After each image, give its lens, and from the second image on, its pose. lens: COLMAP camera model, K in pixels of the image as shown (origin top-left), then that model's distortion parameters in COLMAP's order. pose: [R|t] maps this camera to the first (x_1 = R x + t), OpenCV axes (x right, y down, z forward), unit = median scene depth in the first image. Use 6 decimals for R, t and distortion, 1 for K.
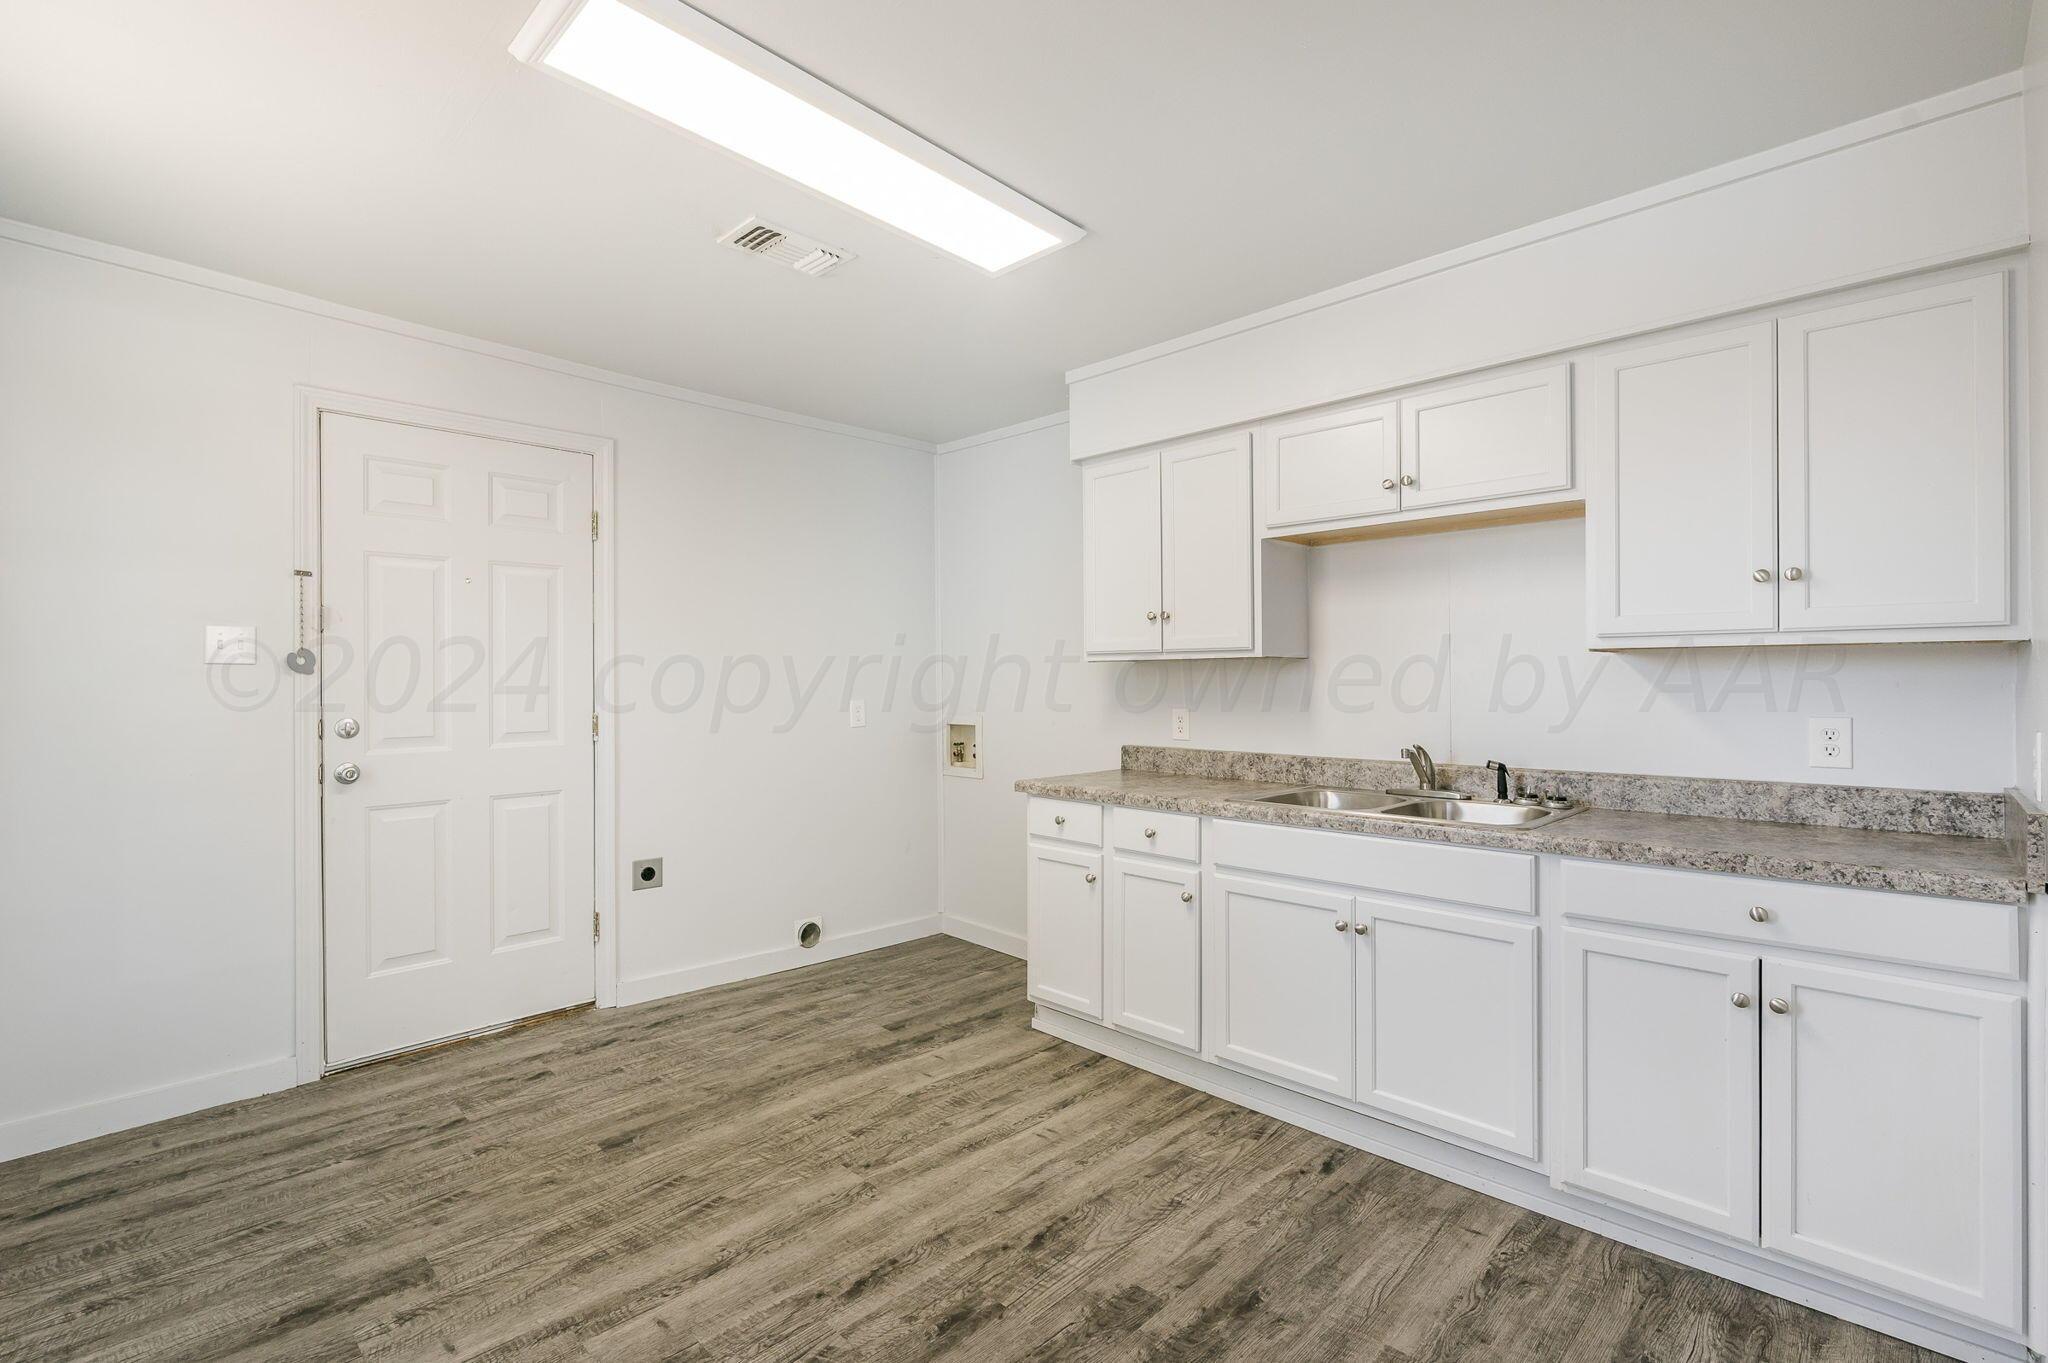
lens RADIAL K [[925.0, 0, 1022.1], [0, 925.0, 669.8], [0, 0, 1]] dist [-0.001529, -0.001167]
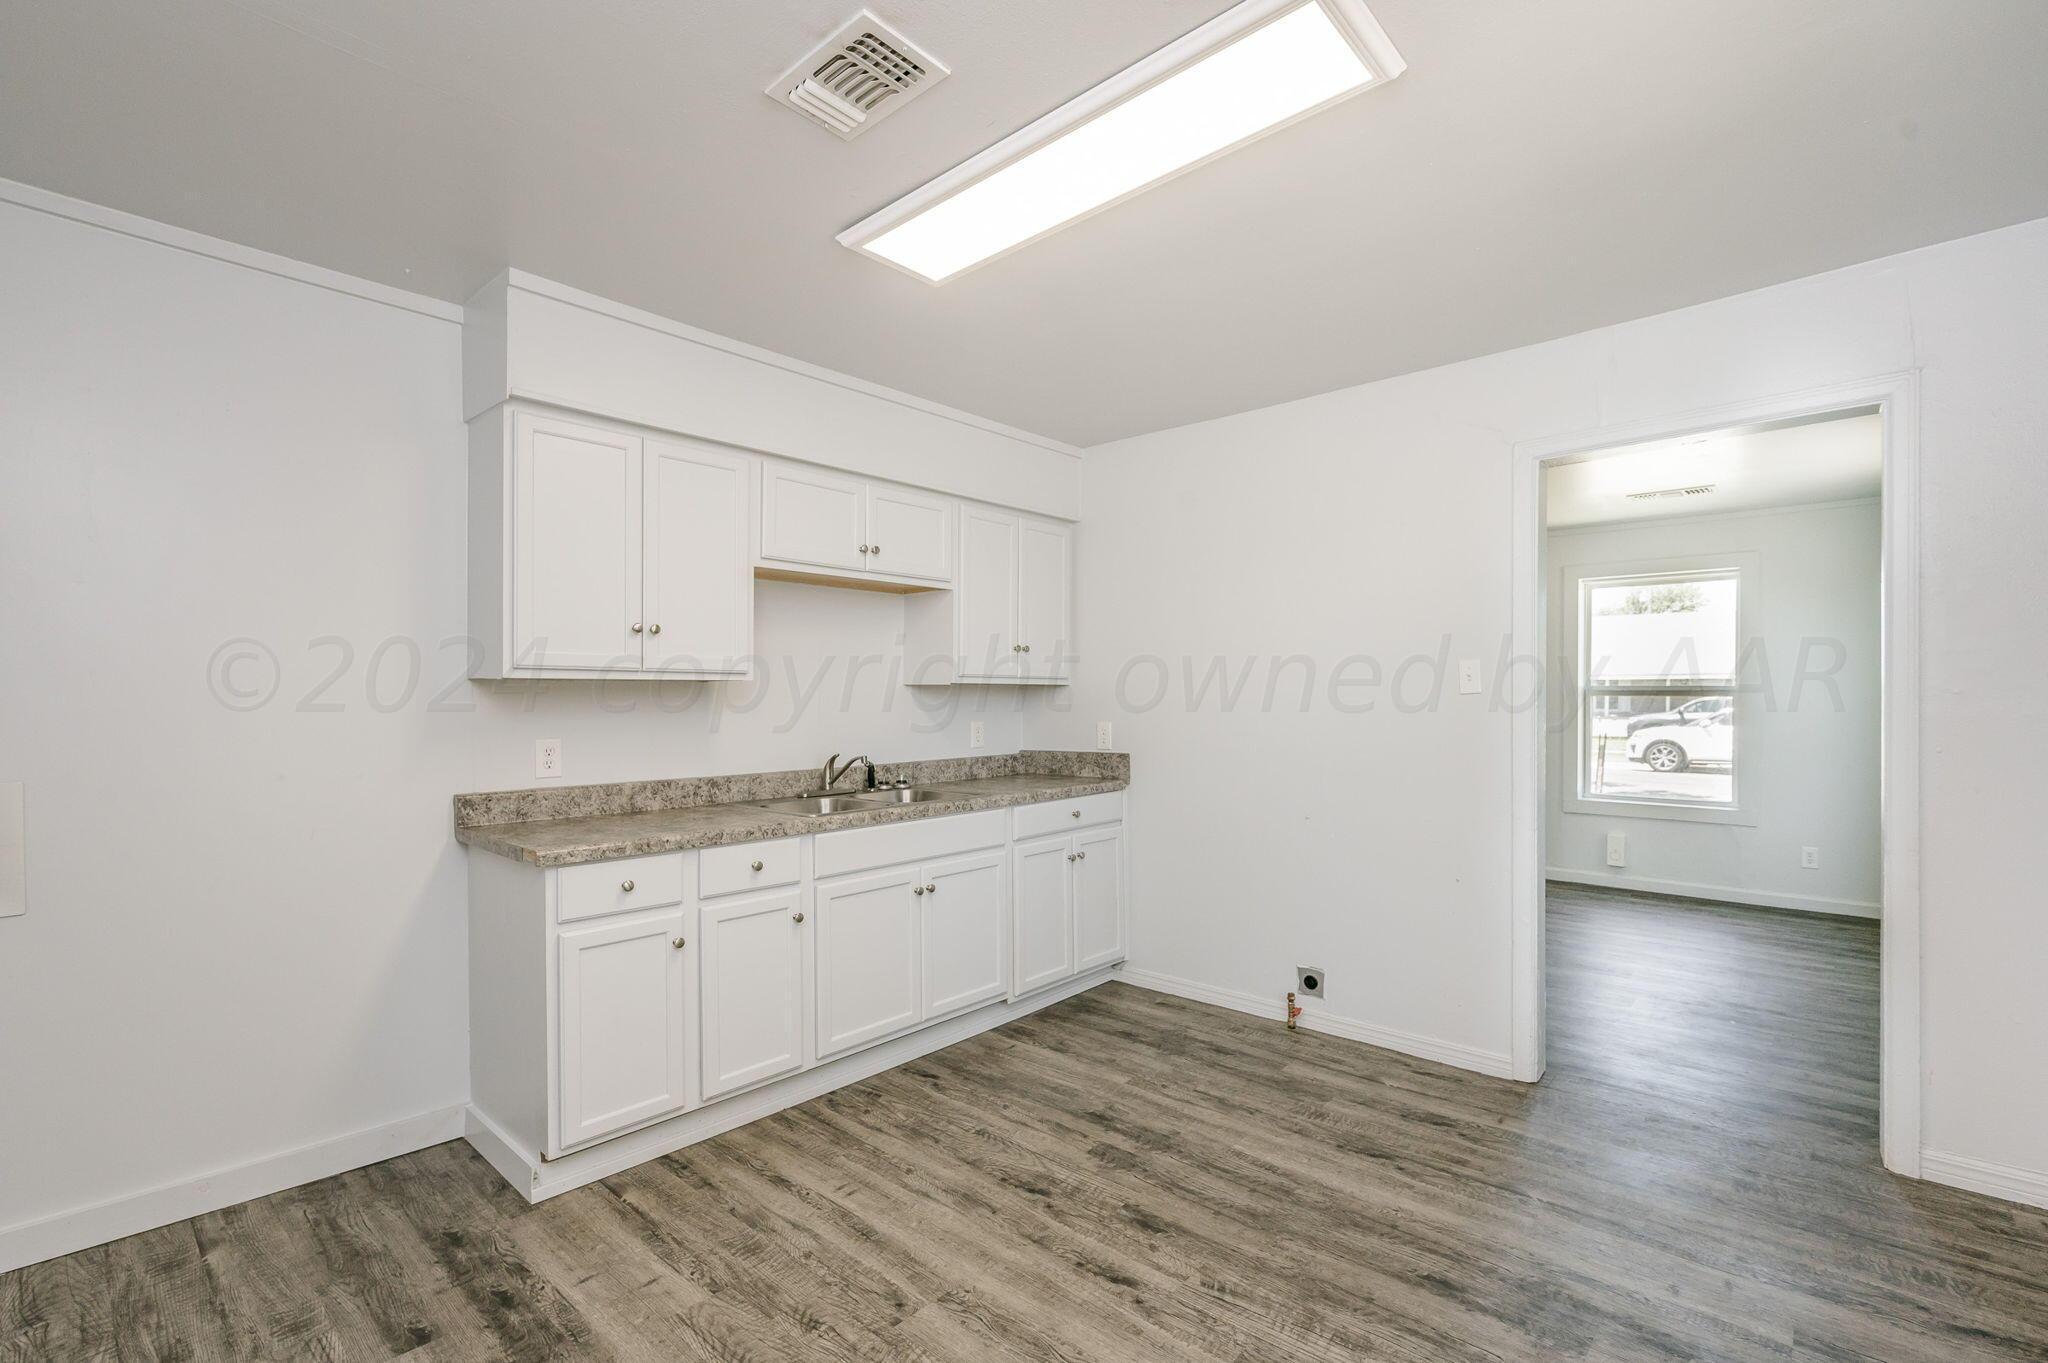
lens RADIAL K [[925.0, 0, 1020.2], [0, 925.0, 697.9], [0, 0, 1]] dist [-0.001529, -0.001167]
pose [[-0.048481, 0.009102, 0.998783, -0.863974], [-0.004207, 0.999948, -0.009317, 0.015405], [-0.998815, -0.004654, -0.048440, 0.827705]]
